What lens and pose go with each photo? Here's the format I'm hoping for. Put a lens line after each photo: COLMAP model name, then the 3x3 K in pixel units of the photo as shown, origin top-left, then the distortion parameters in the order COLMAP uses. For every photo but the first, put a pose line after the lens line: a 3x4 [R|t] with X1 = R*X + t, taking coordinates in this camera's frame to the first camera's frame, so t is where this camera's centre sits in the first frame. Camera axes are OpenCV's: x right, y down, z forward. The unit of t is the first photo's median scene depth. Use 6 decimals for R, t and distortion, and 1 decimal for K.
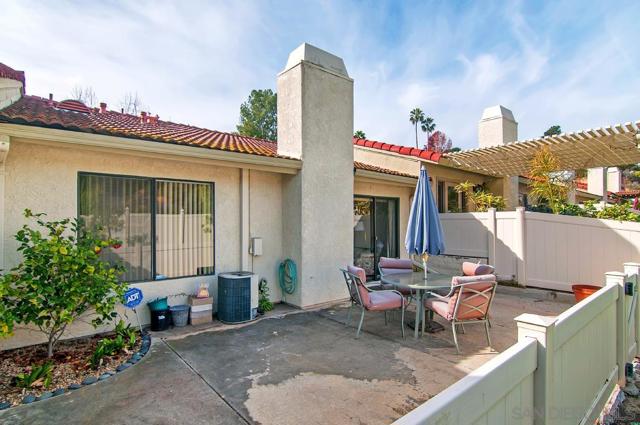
lens RADIAL K [[327.1, 0, 319.4], [0, 327.1, 219.2], [0, 0, 1]] dist [-0.009653, -0.000486]
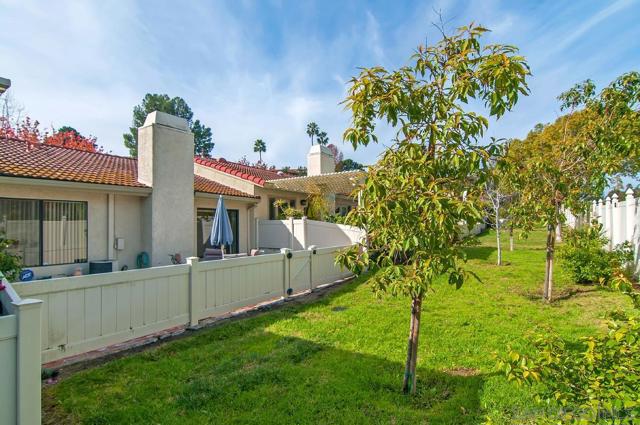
lens RADIAL K [[327.1, 0, 319.4], [0, 327.1, 219.2], [0, 0, 1]] dist [-0.009653, -0.000486]
pose [[0.964209, -0.003265, 0.265122, 0.245227], [0.006592, 0.999910, -0.011659, -0.005364], [-0.265060, 0.012989, 0.964144, -0.575653]]
